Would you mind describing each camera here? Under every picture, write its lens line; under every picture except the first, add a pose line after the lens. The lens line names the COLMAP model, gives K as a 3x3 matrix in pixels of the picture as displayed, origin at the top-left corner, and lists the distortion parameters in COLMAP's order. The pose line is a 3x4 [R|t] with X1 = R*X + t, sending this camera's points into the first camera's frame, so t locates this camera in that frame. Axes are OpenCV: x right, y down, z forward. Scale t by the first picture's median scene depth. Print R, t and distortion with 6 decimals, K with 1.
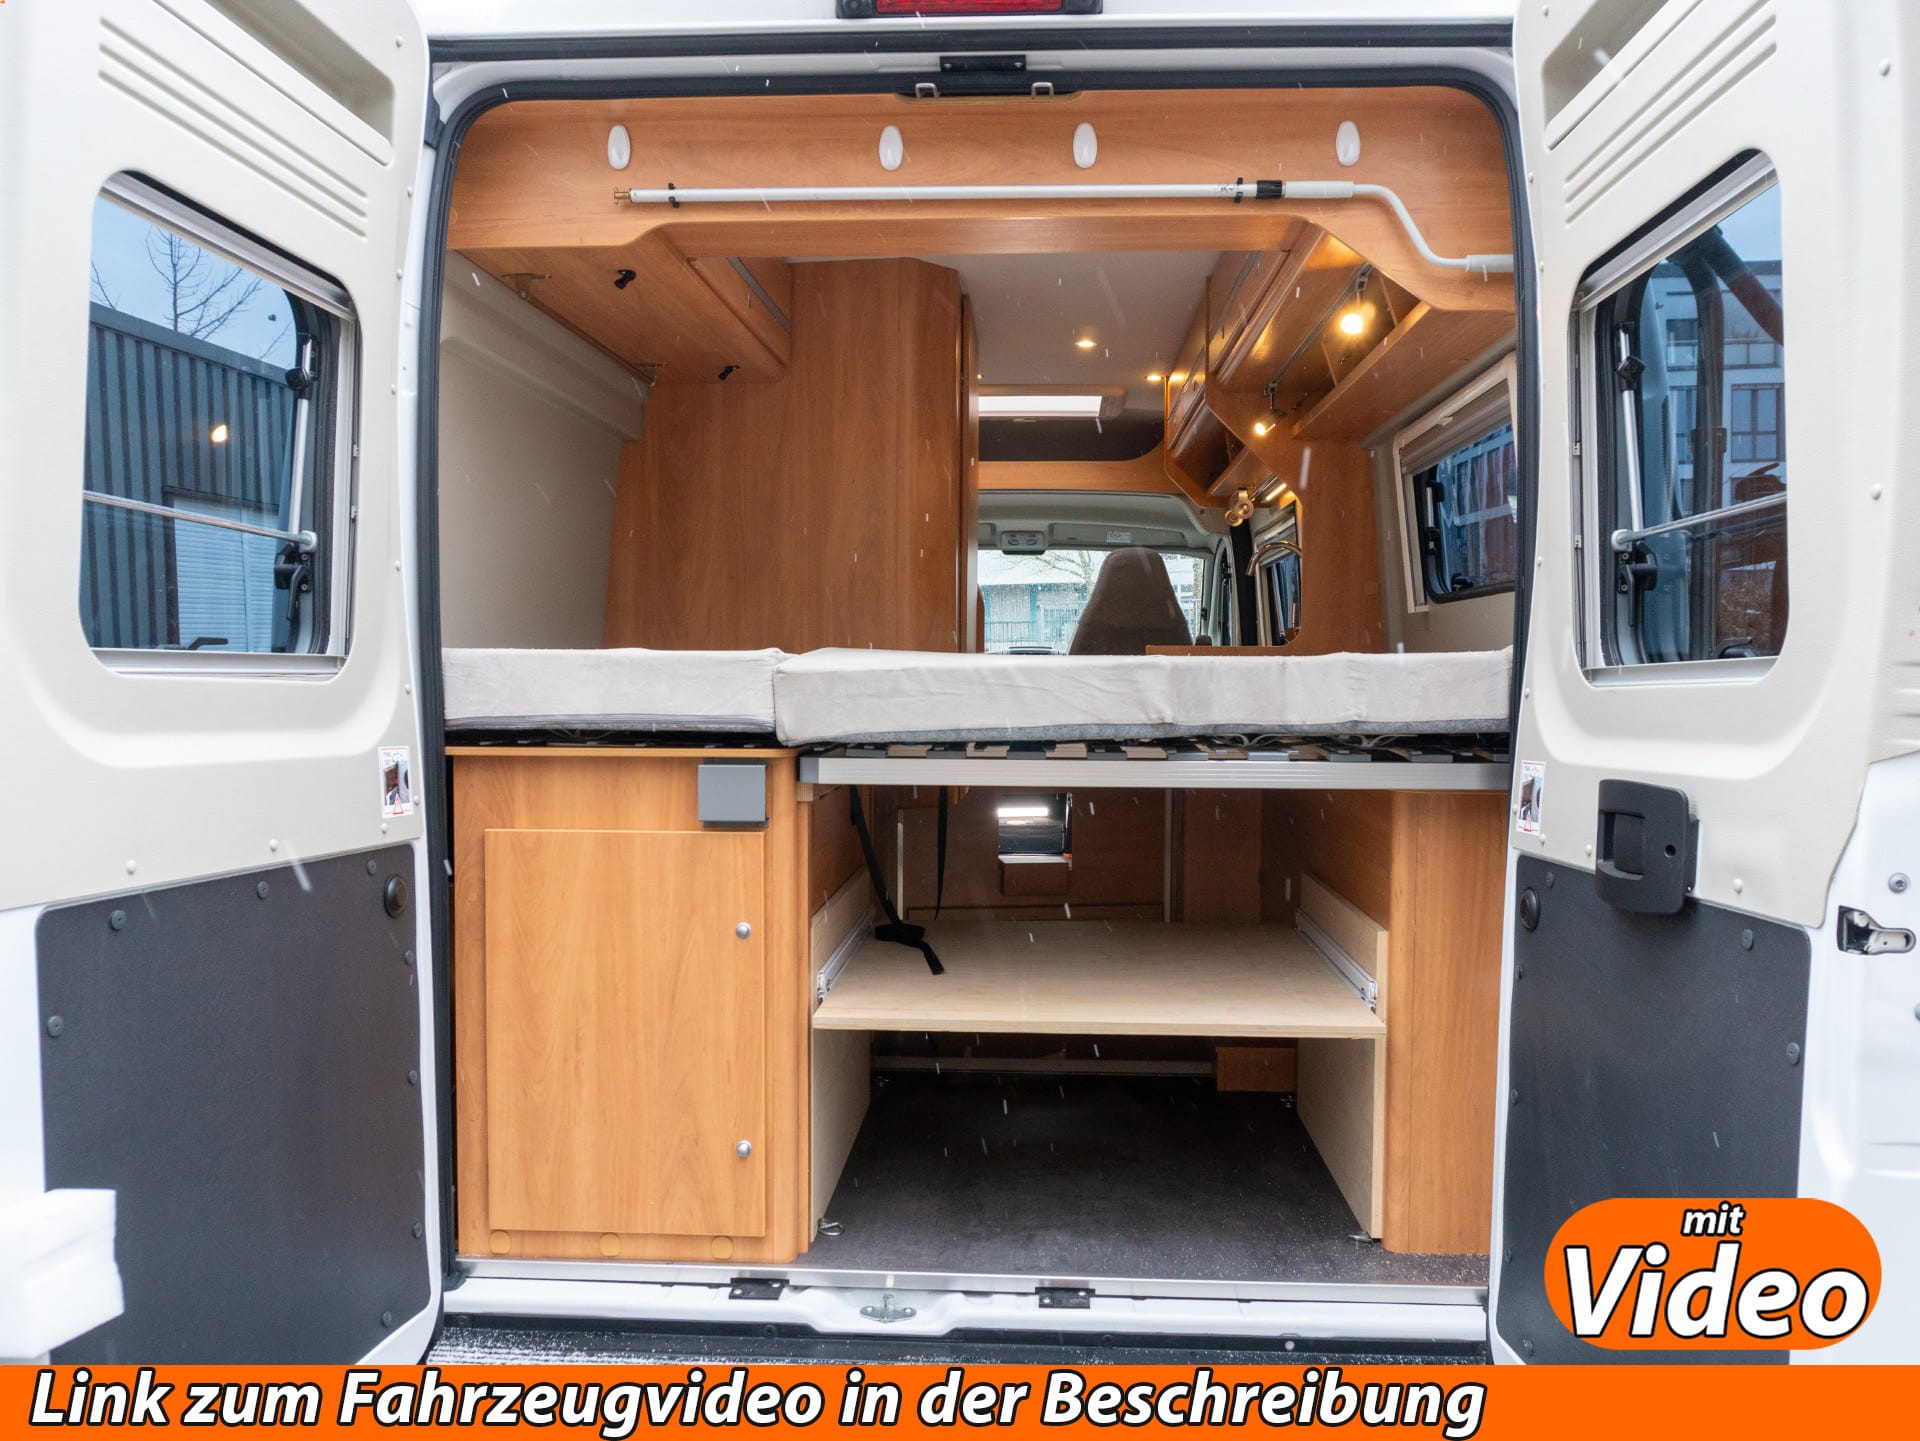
lens RADIAL K [[1398.1, 0, 960.0], [0, 1398.1, 720.5], [0, 0, 1]] dist [-0.008203, 0.011990]
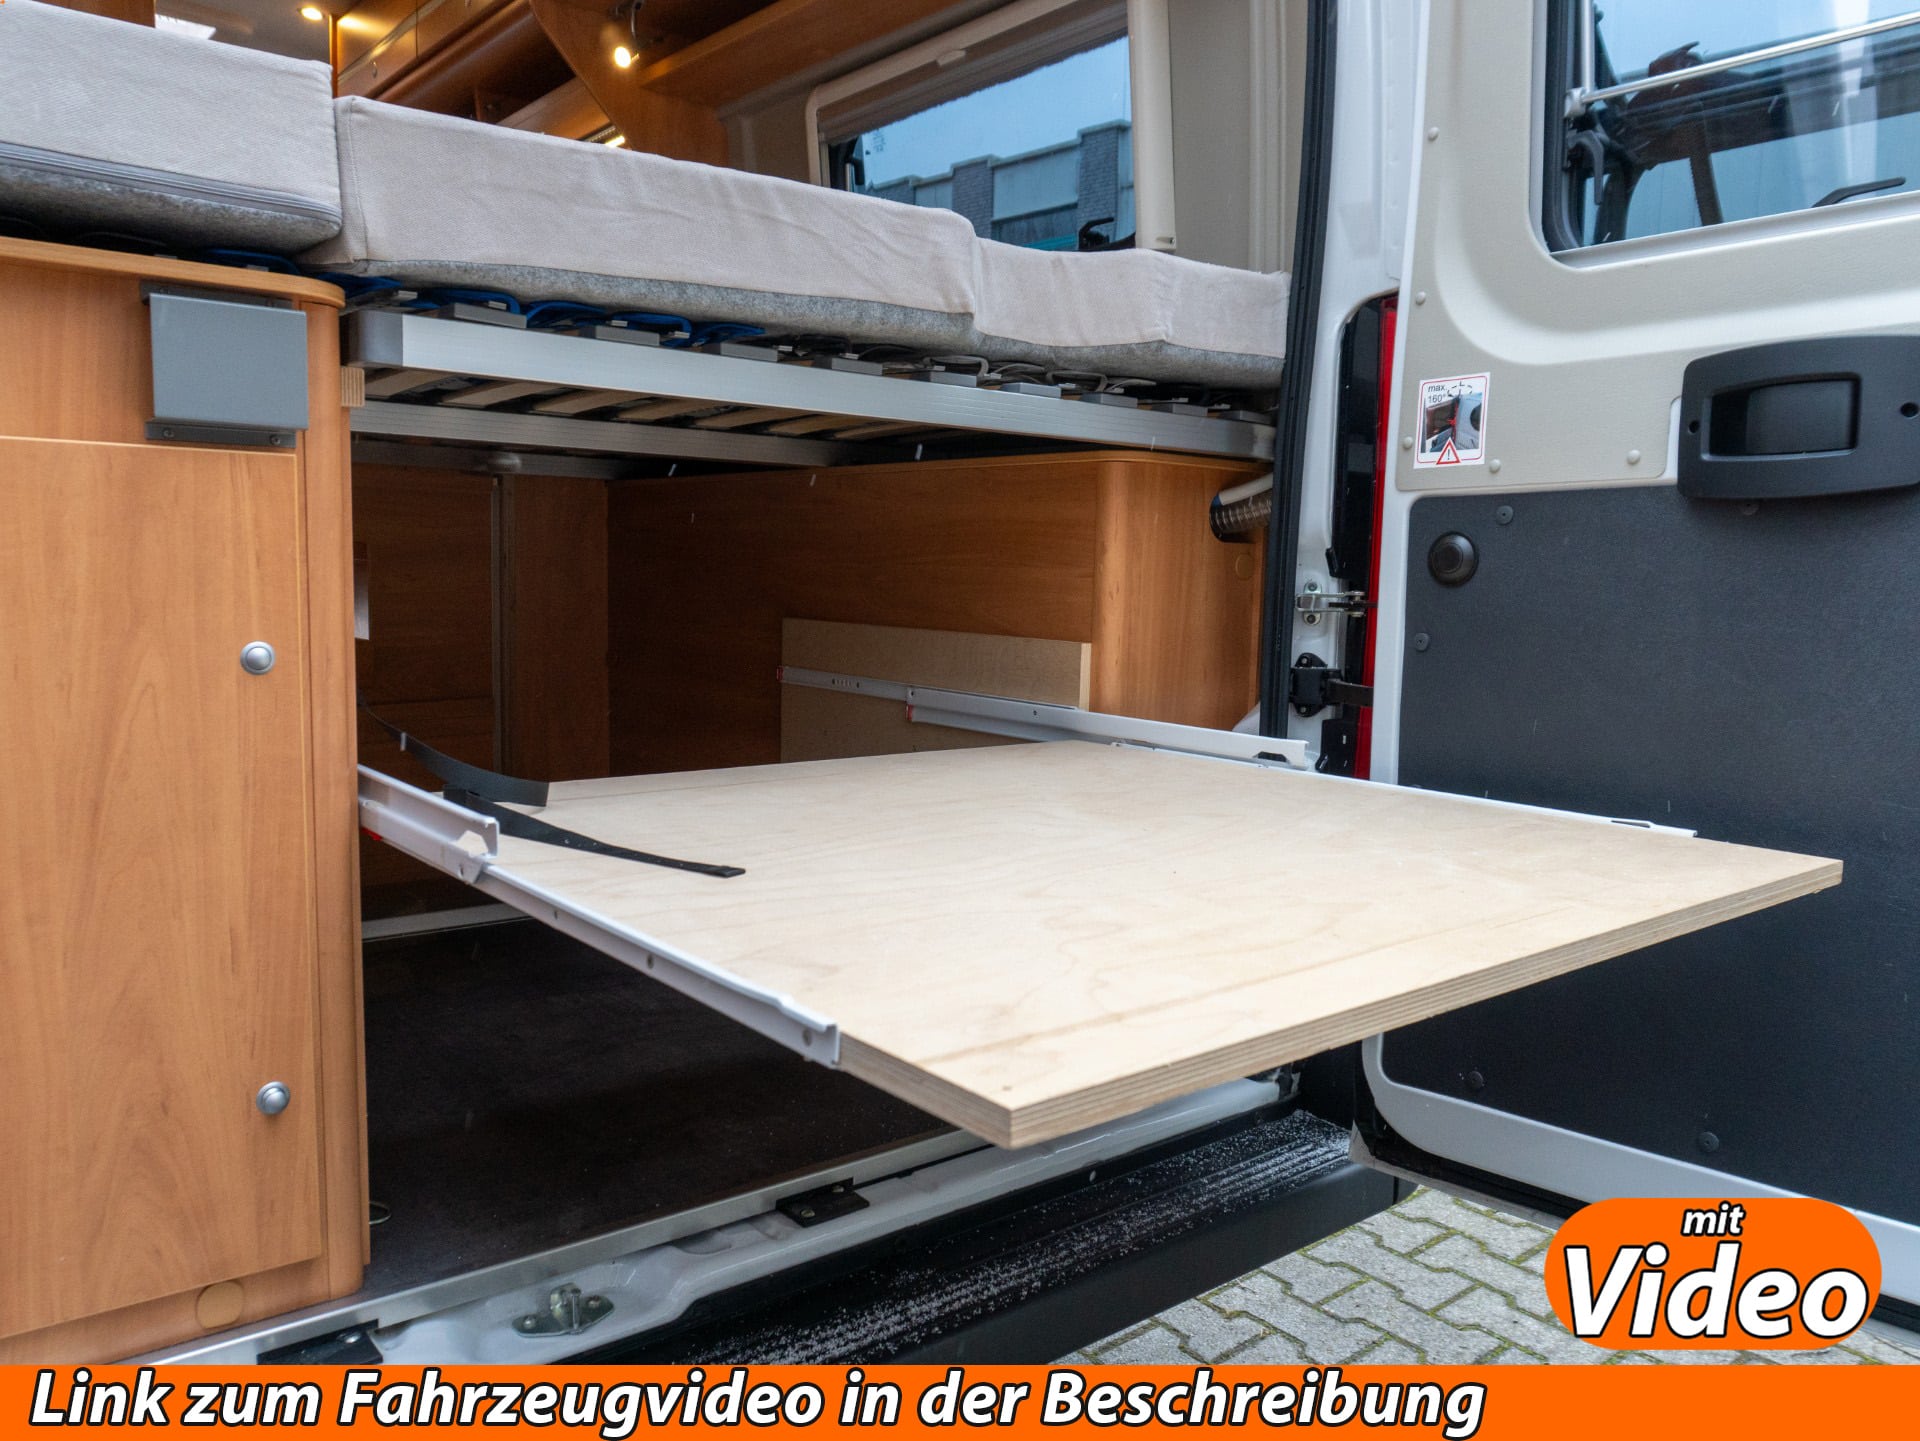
lens RADIAL K [[1450.0, 0, 960.0], [0, 1450.0, 720.5], [0, 0, 1]] dist [-0.016020, -0.001360]
pose [[0.734570, -0.058755, 0.675984, -0.313289], [0.001735, 0.996403, 0.084721, 0.129151], [-0.678530, -0.061060, 0.732030, 0.465098]]
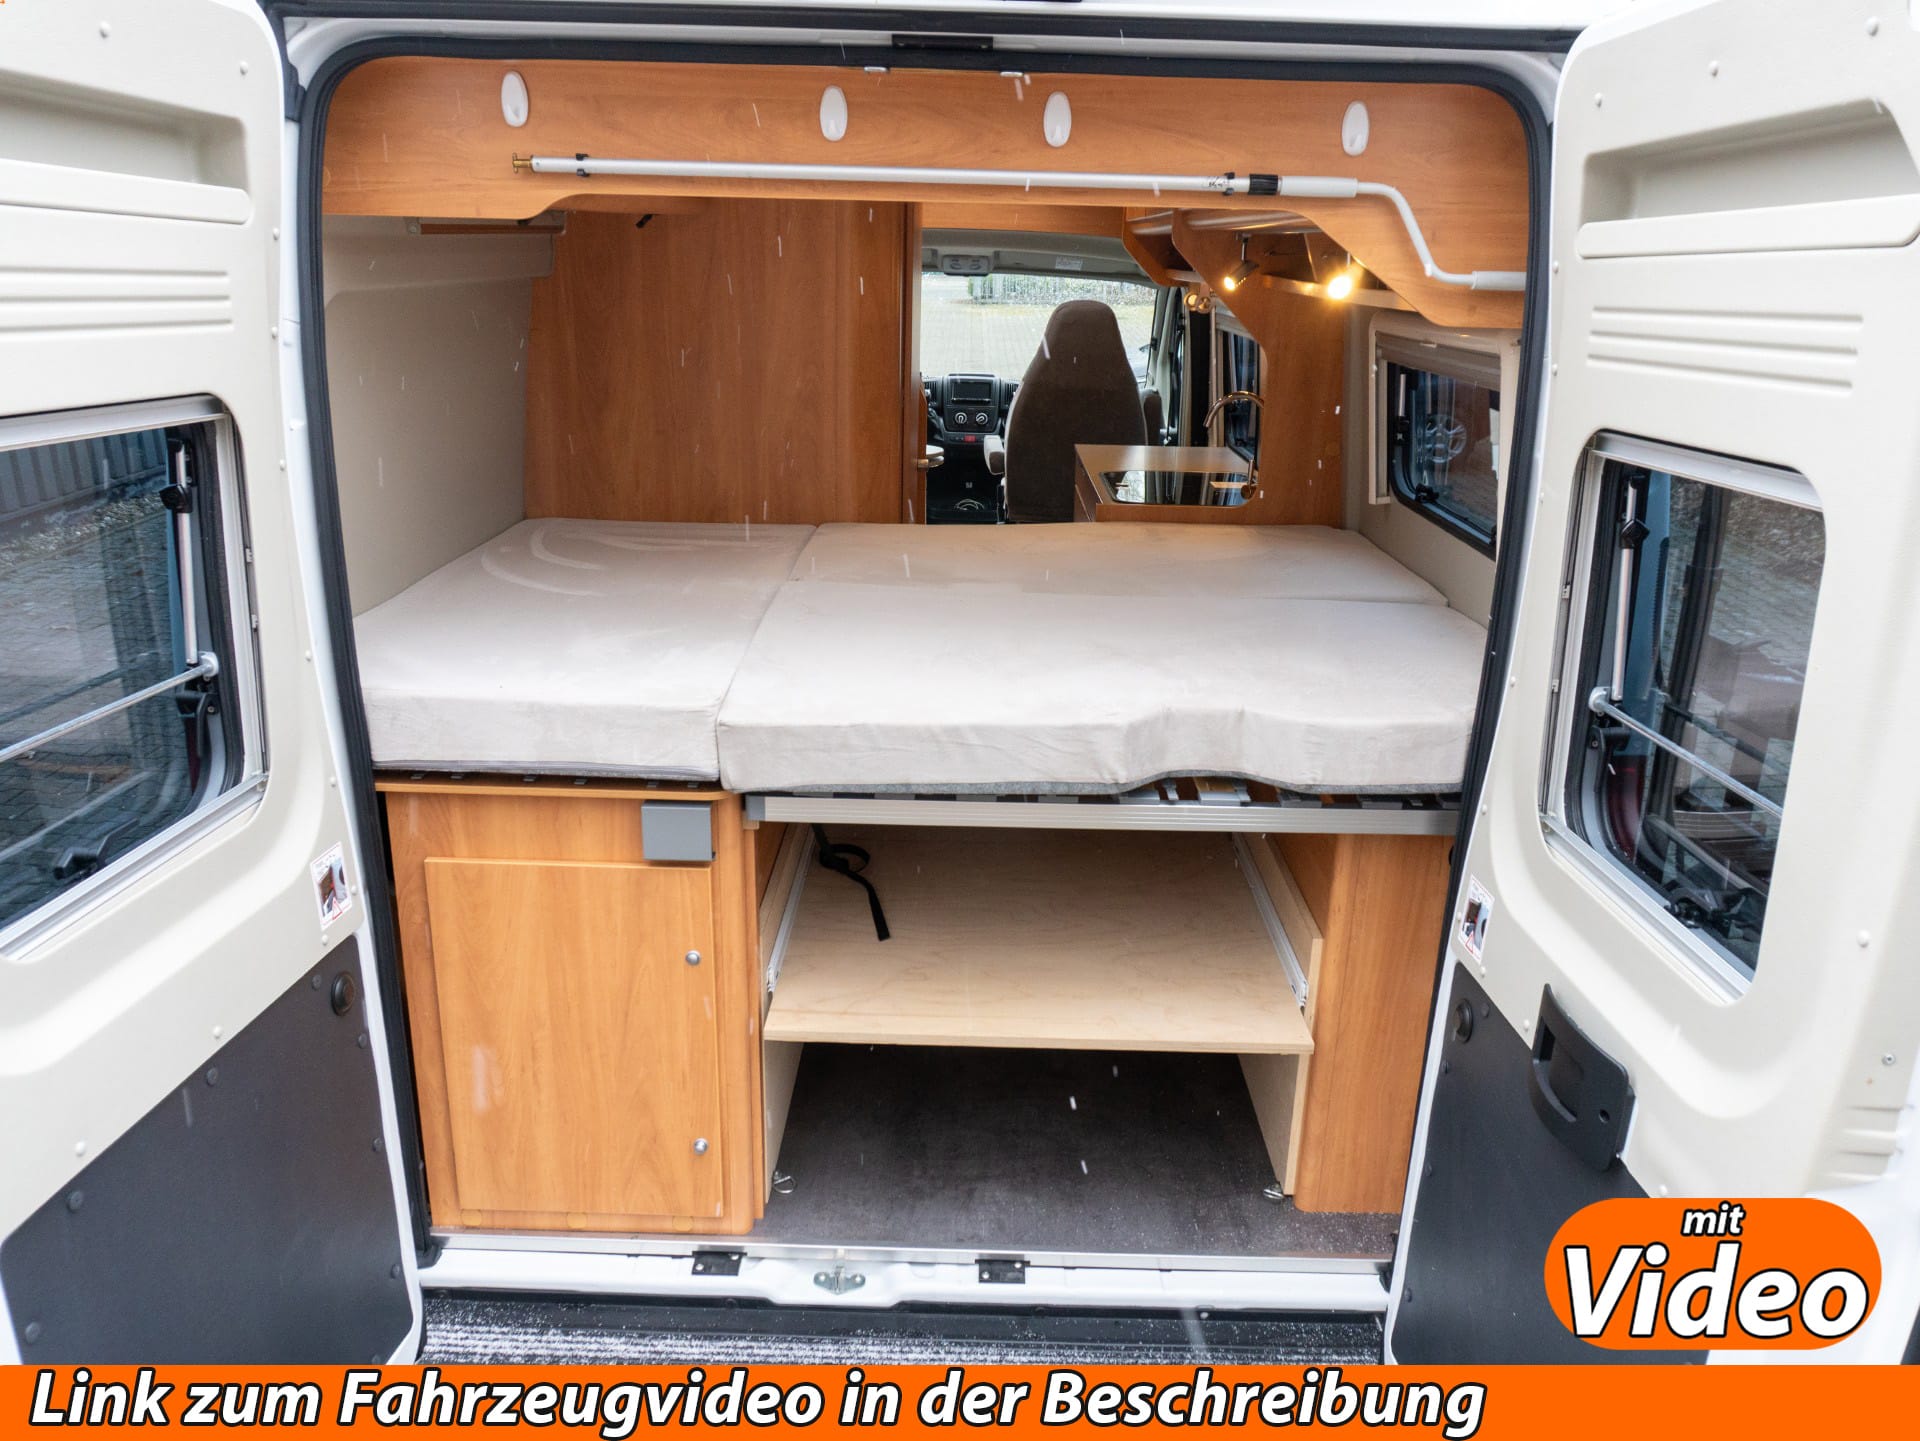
lens RADIAL K [[1401.6, 0, 955.0], [0, 1401.6, 701.2], [0, 0, 1]] dist [-0.000957, -0.005675]
pose [[0.998935, 0.003484, 0.046001, -0.013302], [-0.015658, 0.963560, 0.267035, -0.299284], [-0.043395, -0.267471, 0.962588, 0.066209]]
